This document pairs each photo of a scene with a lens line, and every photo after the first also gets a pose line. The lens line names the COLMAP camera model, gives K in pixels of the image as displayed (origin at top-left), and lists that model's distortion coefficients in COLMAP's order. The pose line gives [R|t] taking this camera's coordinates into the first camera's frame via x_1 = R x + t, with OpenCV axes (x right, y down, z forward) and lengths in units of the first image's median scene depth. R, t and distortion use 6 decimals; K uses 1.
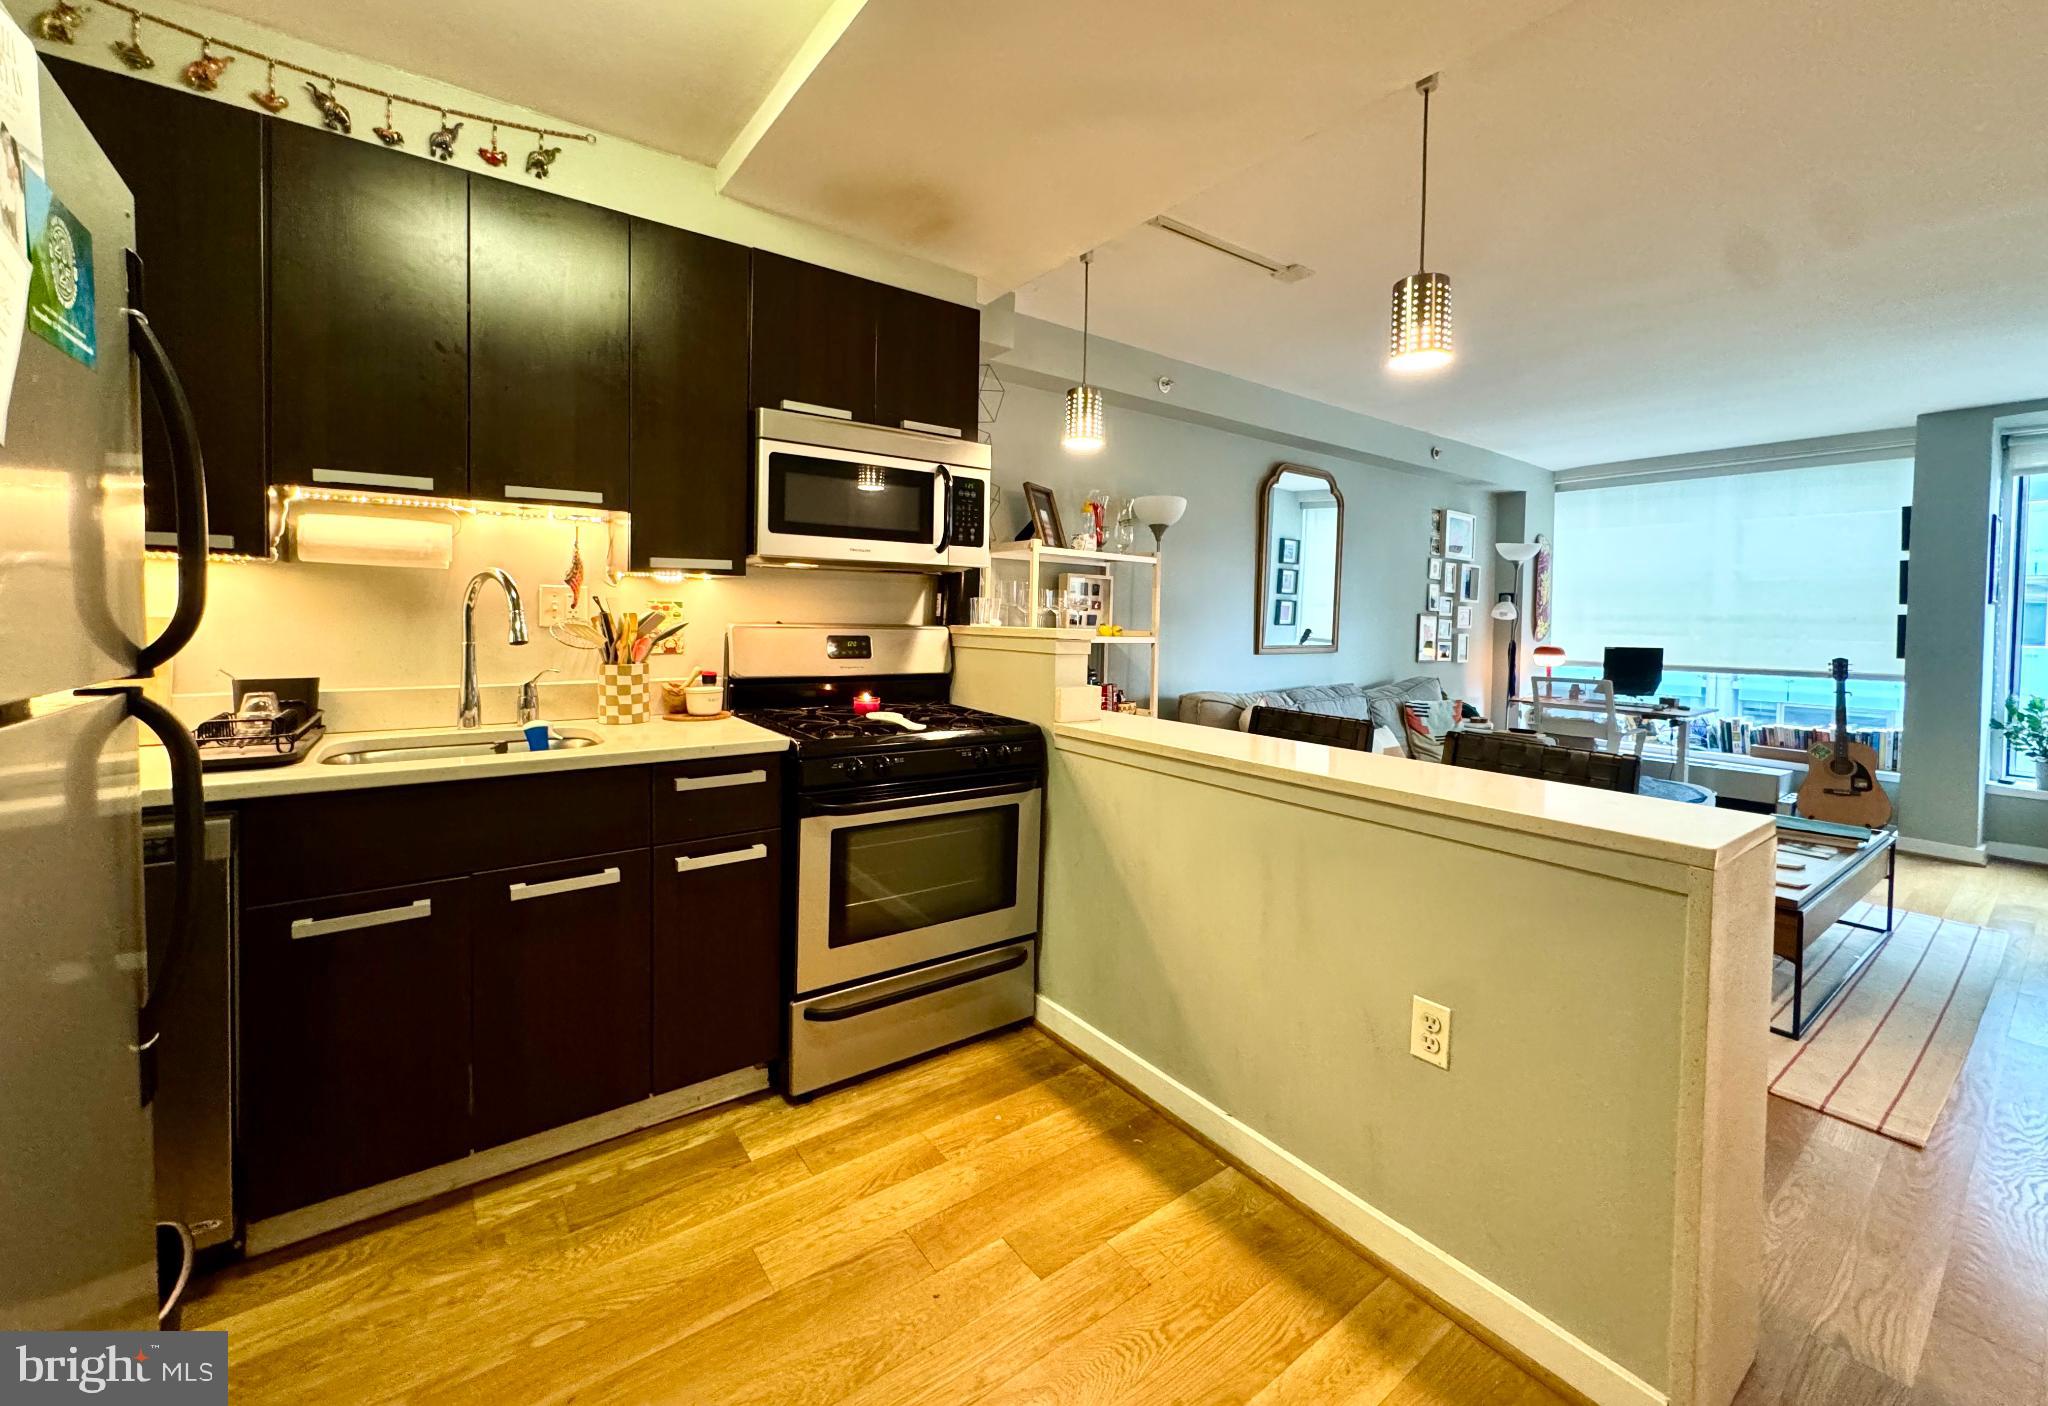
lens RADIAL K [[819.9, 0, 1025.4], [0, 819.9, 634.8], [0, 0, 1]] dist [-0.001995, 0.000052]
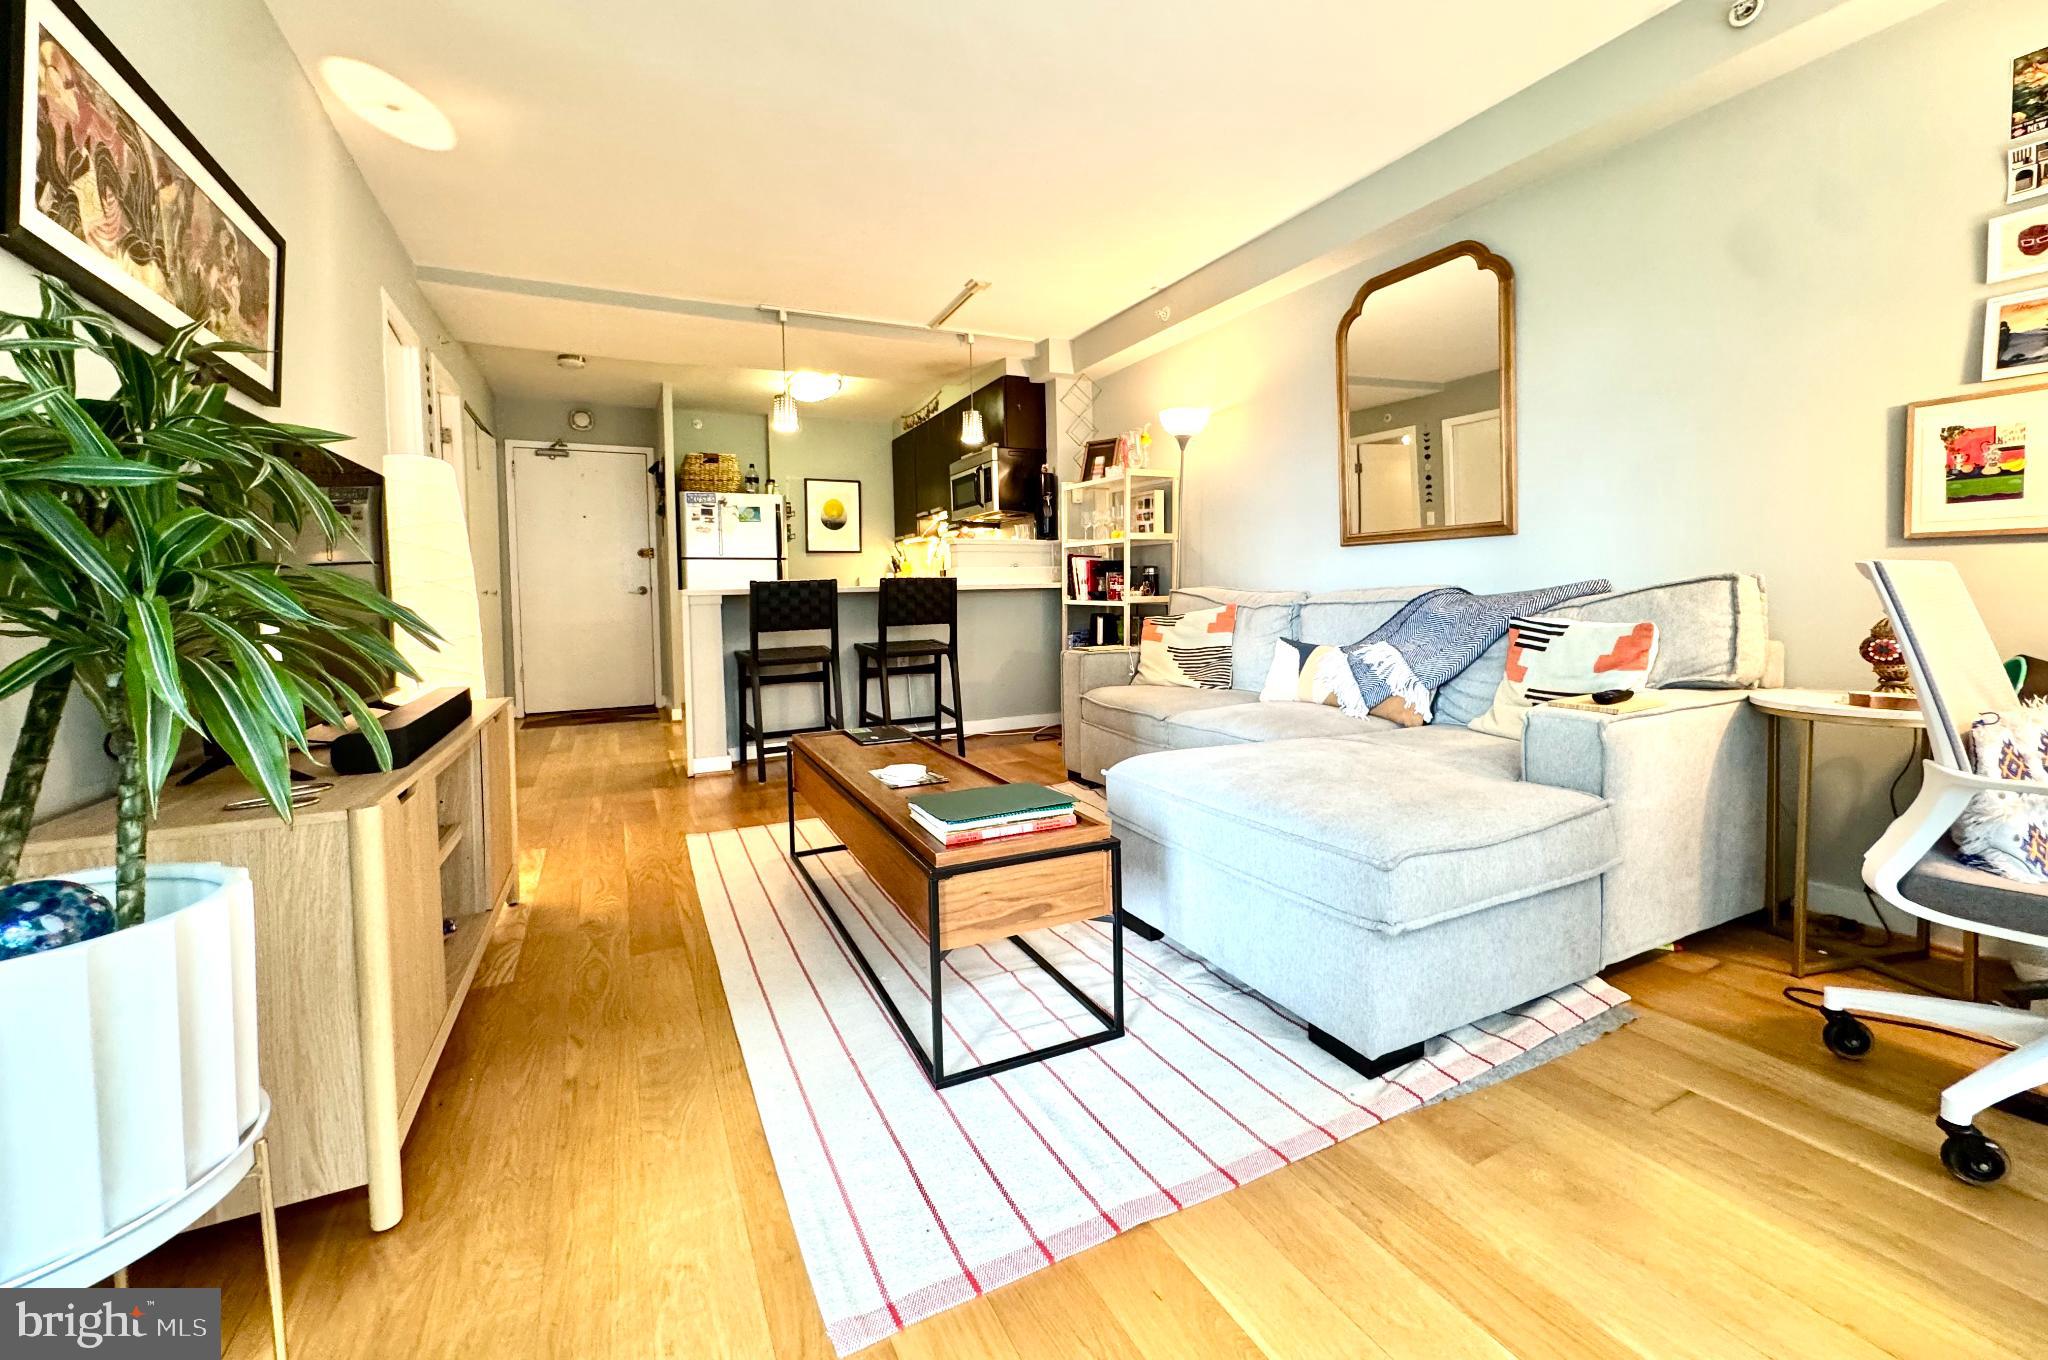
lens RADIAL K [[818.9, 0, 1027.4], [0, 818.9, 622.1], [0, 0, 1]] dist [-0.003198, 0.000860]
pose [[-0.172818, 0.025416, -0.984626, 2.043548], [-0.007320, 0.999606, 0.027087, 0.143206], [0.984927, 0.011888, -0.172564, 1.550566]]
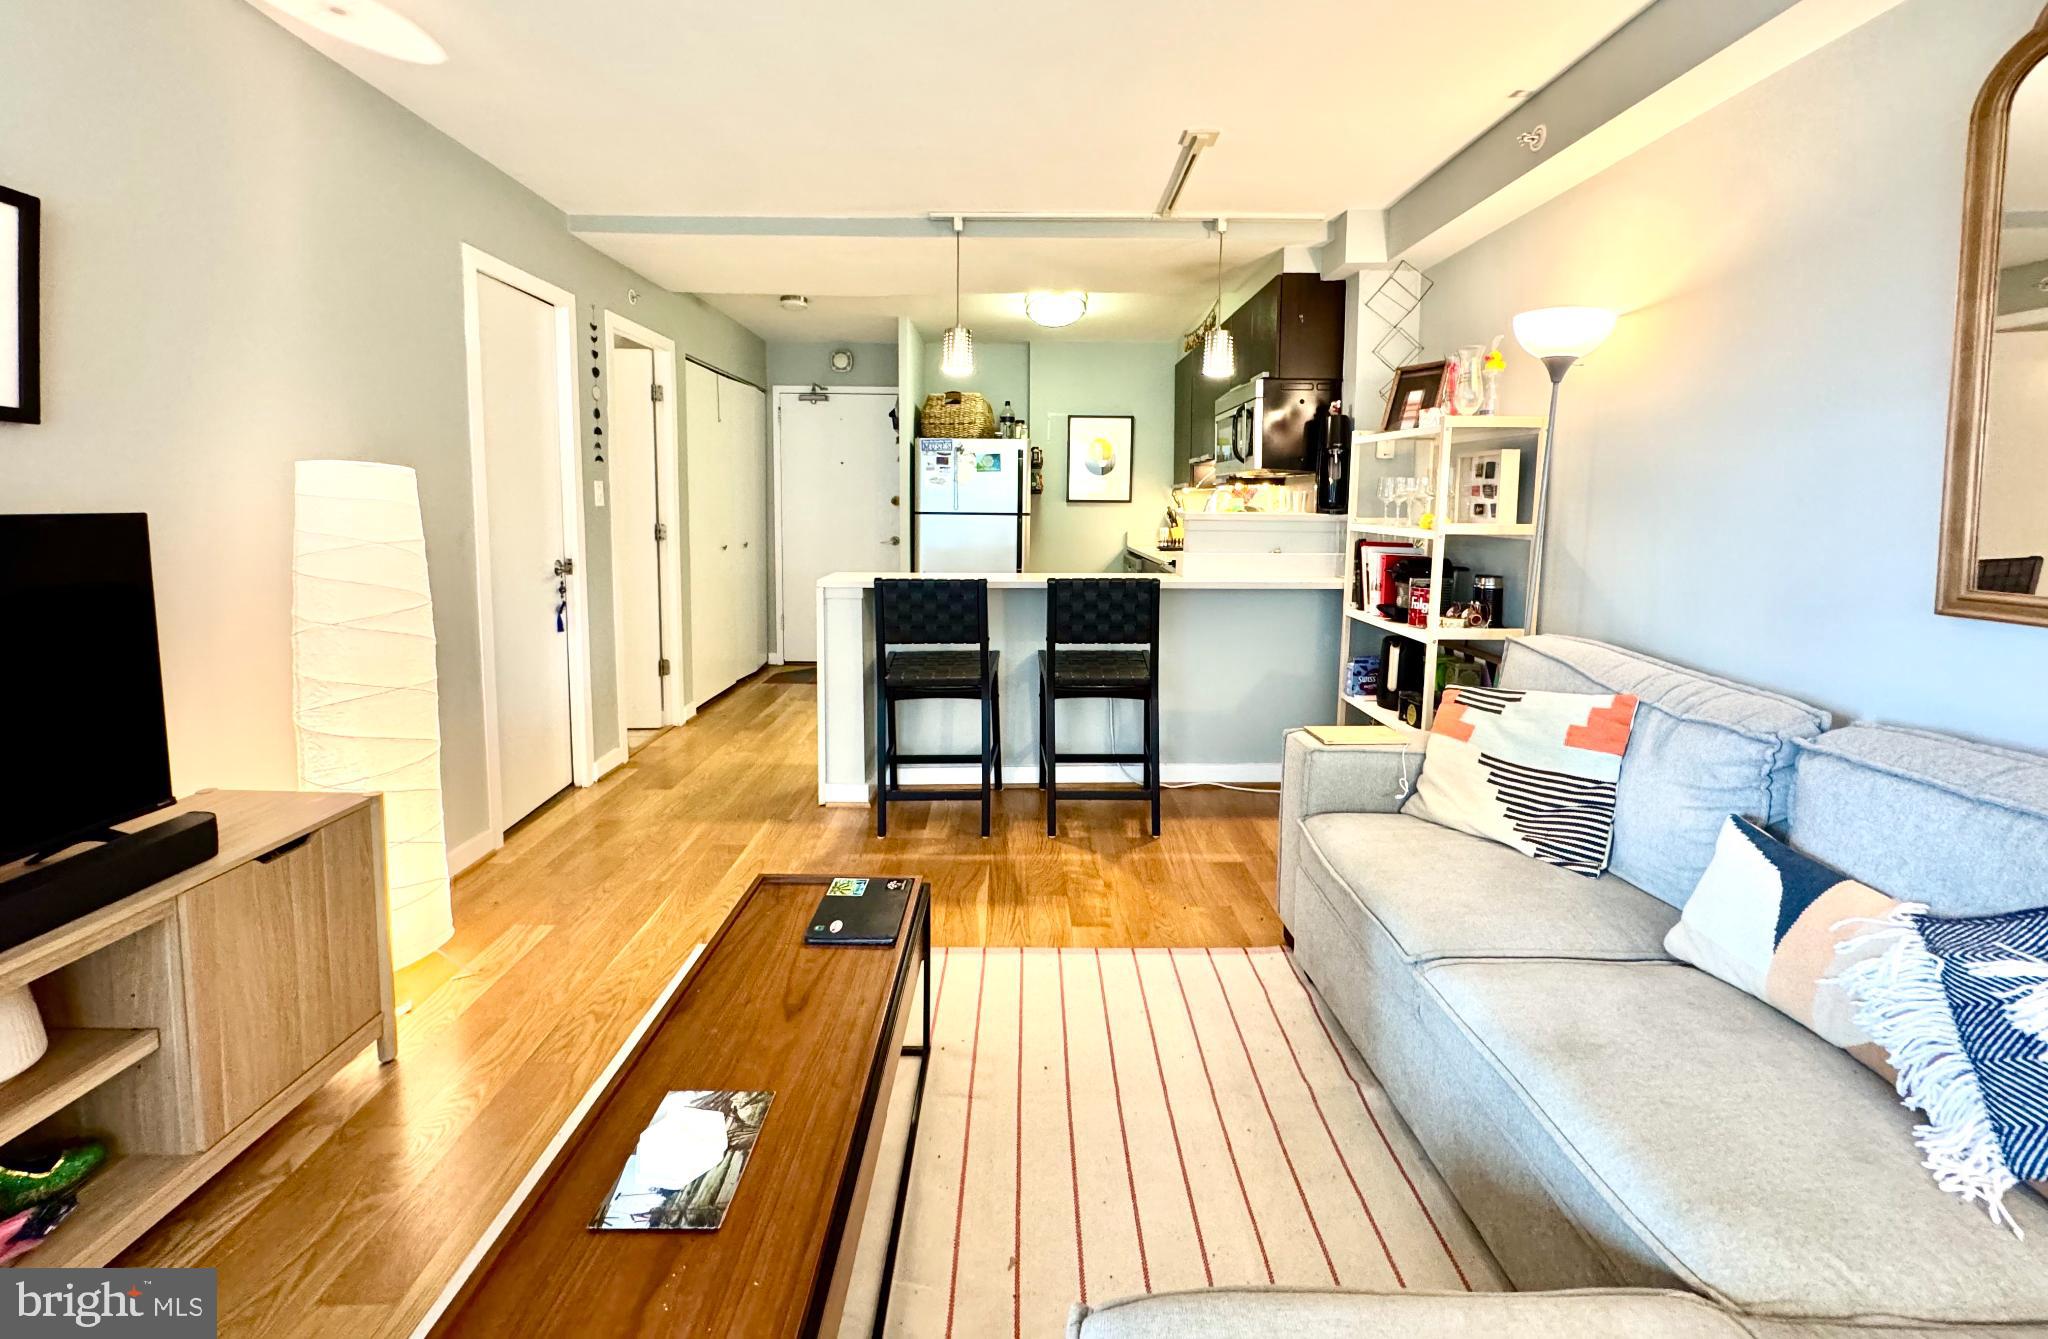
lens RADIAL K [[819.9, 0, 1025.8], [0, 819.9, 567.3], [0, 0, 1]] dist [-0.001910, 0.000504]
pose [[-0.583760, 0.042741, -0.810801, 1.427701], [-0.037207, 0.996156, 0.079301, -0.013895], [0.811073, 0.076460, -0.579926, 1.641595]]
